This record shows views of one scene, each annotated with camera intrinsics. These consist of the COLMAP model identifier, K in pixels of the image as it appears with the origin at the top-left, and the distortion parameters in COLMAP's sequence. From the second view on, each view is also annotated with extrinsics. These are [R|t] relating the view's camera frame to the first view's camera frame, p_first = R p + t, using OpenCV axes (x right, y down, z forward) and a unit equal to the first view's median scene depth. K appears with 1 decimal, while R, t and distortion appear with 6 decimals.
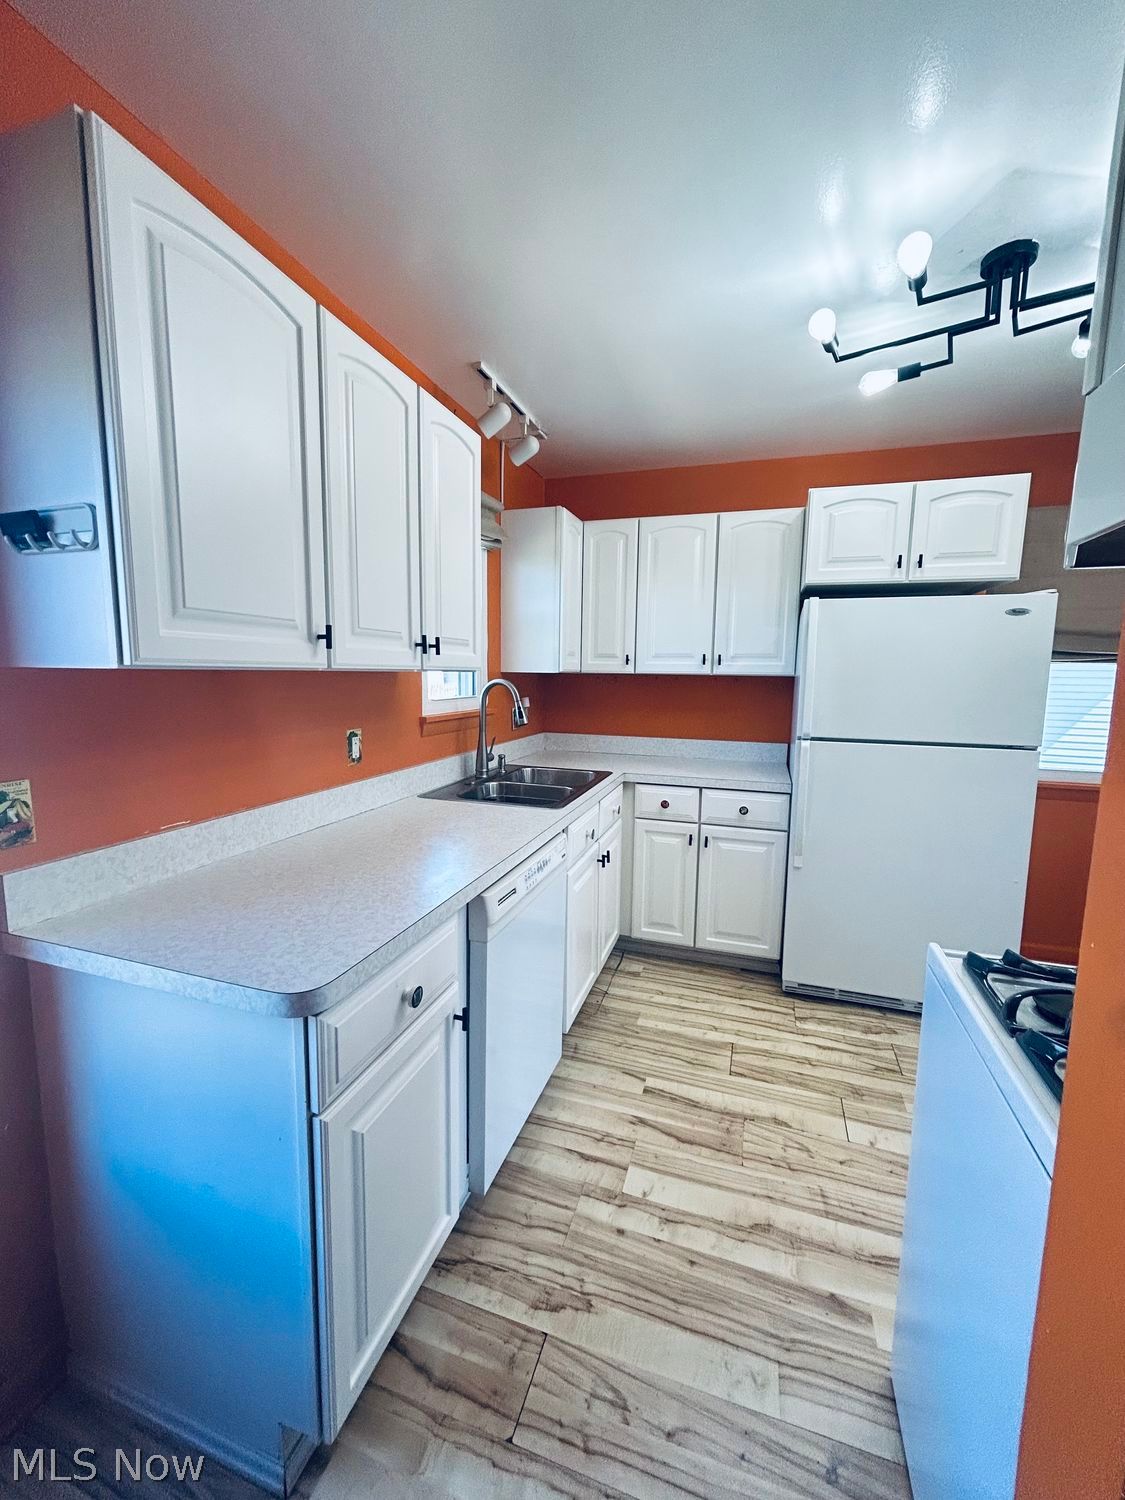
lens RADIAL K [[606.5, 0, 566.3], [0, 606.5, 750.3], [0, 0, 1]] dist [-0.006228, 0.003508]
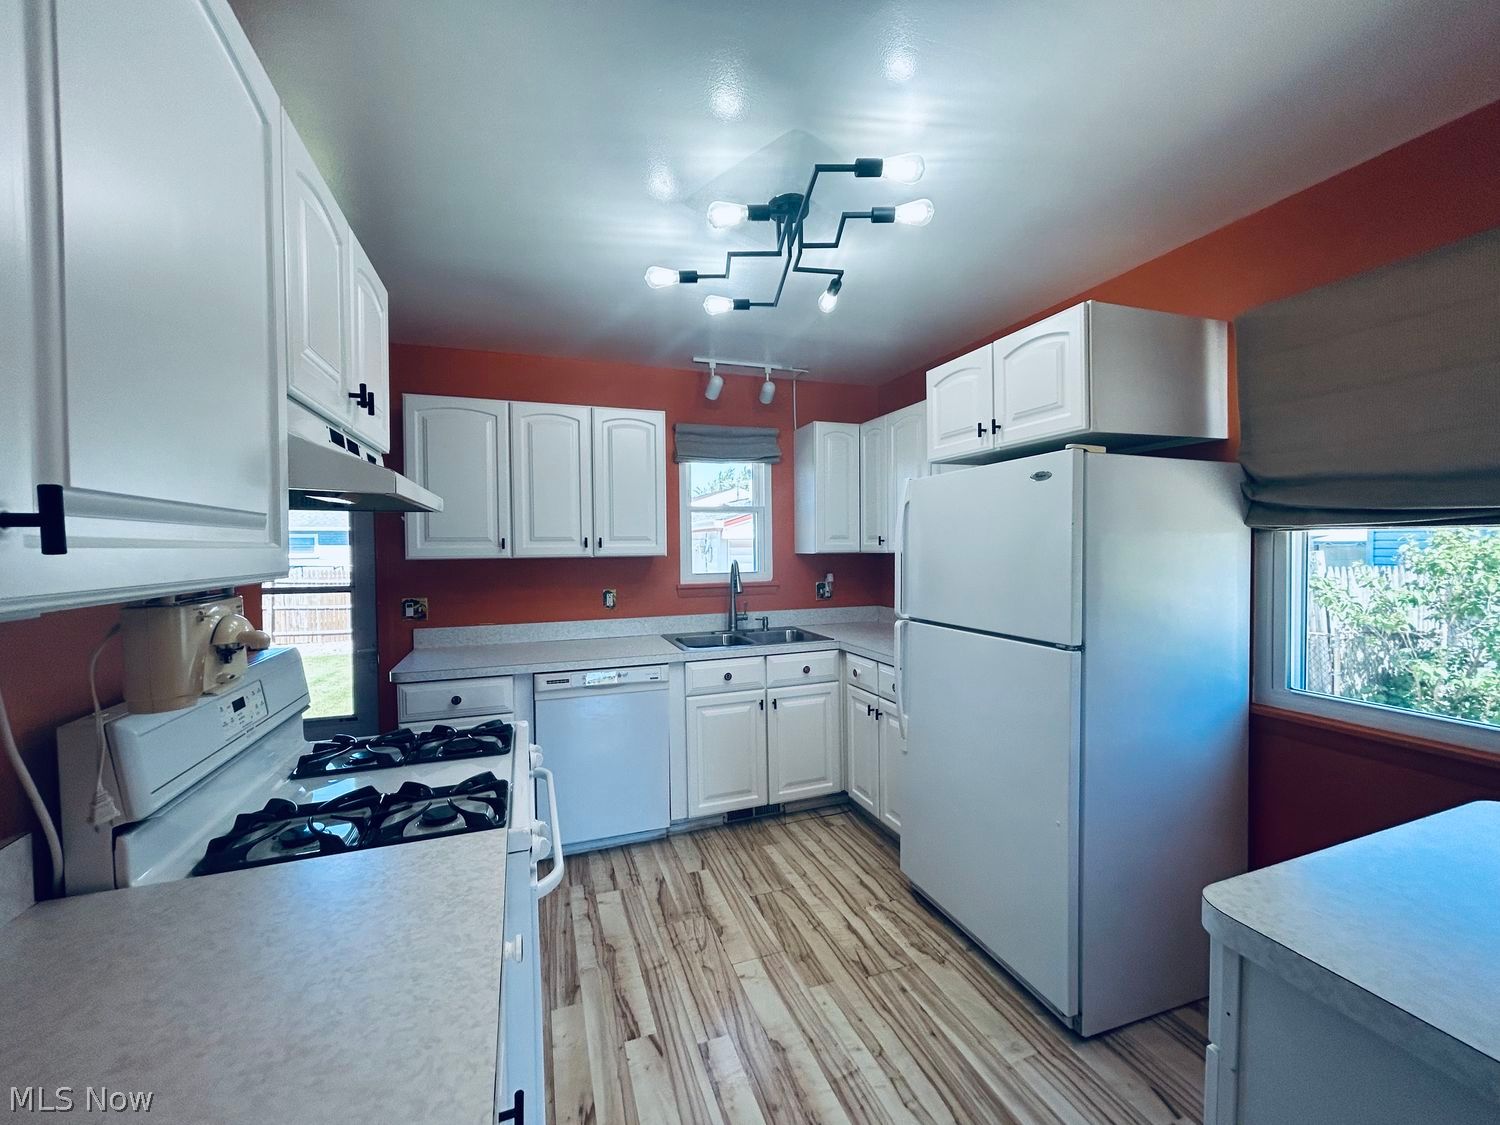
lens RADIAL K [[606.5, 0, 749.7], [0, 606.5, 563.9], [0, 0, 1]] dist [-0.006228, 0.003508]
pose [[0.616990, 0.001001, -0.786970, 1.100553], [-0.081230, 0.994739, -0.062420, -0.027535], [0.782767, 0.102438, 0.613825, 0.199473]]
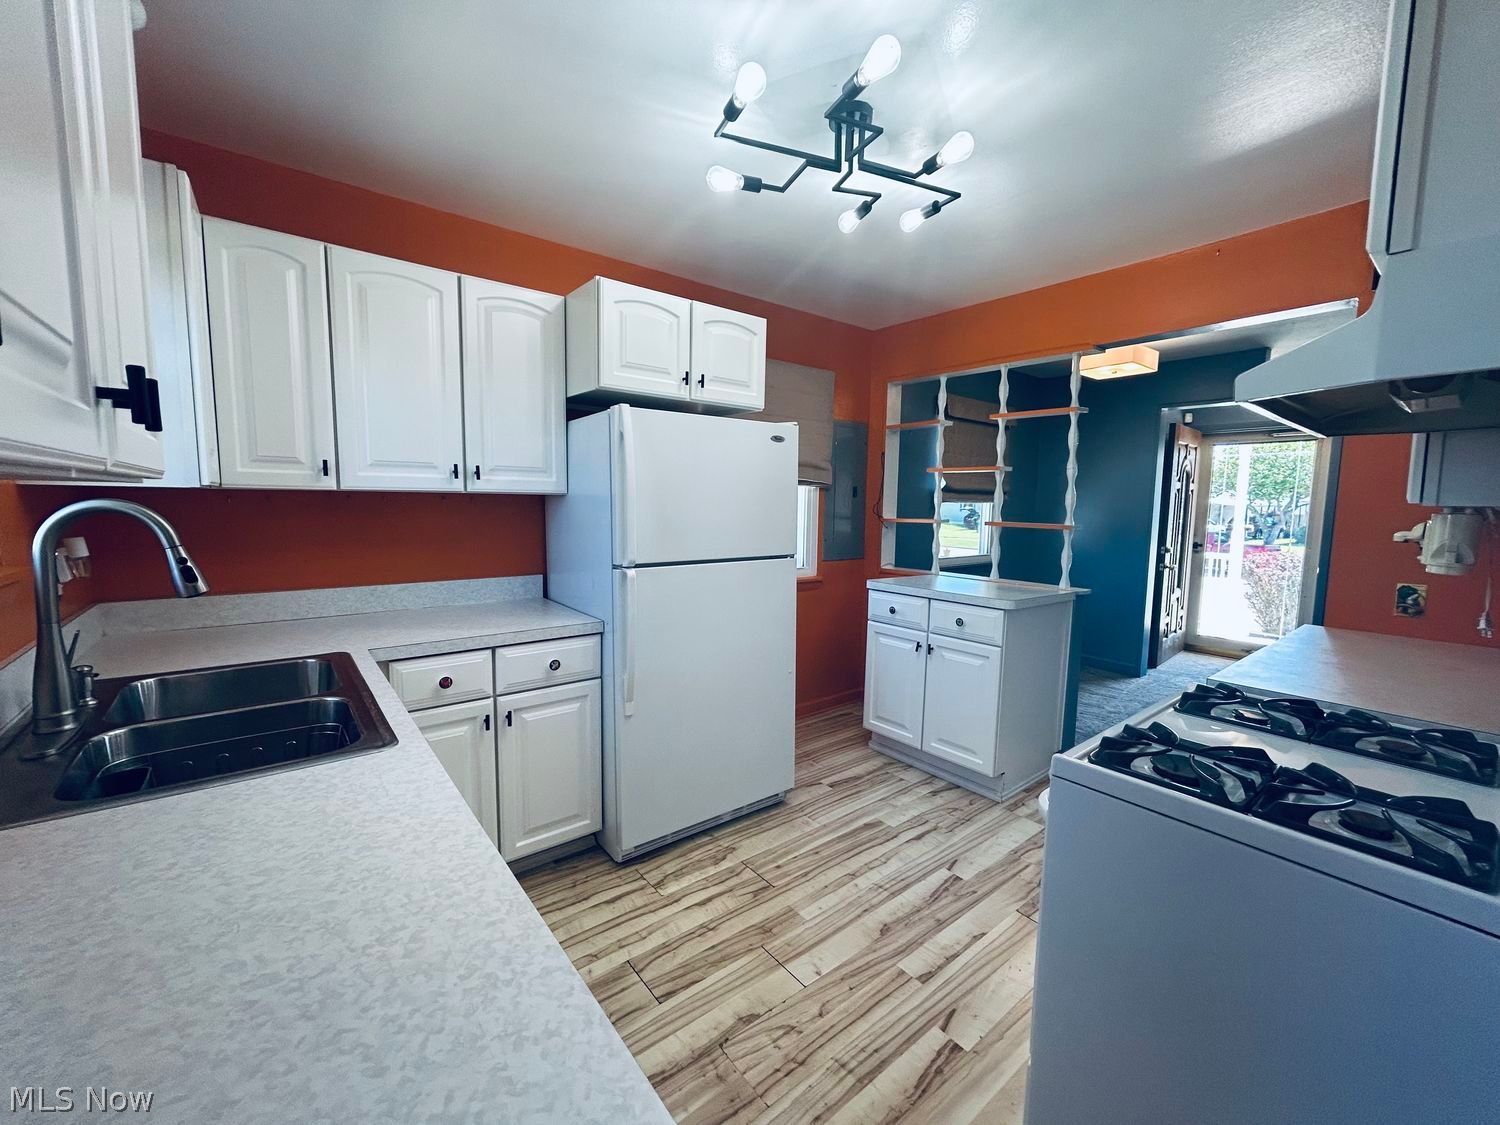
lens RADIAL K [[606.5, 0, 751.3], [0, 606.5, 559.6], [0, 0, 1]] dist [-0.006228, 0.003508]
pose [[0.553806, -0.086744, 0.828115, -0.241226], [0.099752, 0.994308, 0.037444, -0.047469], [-0.826649, 0.061869, 0.559307, 0.399187]]
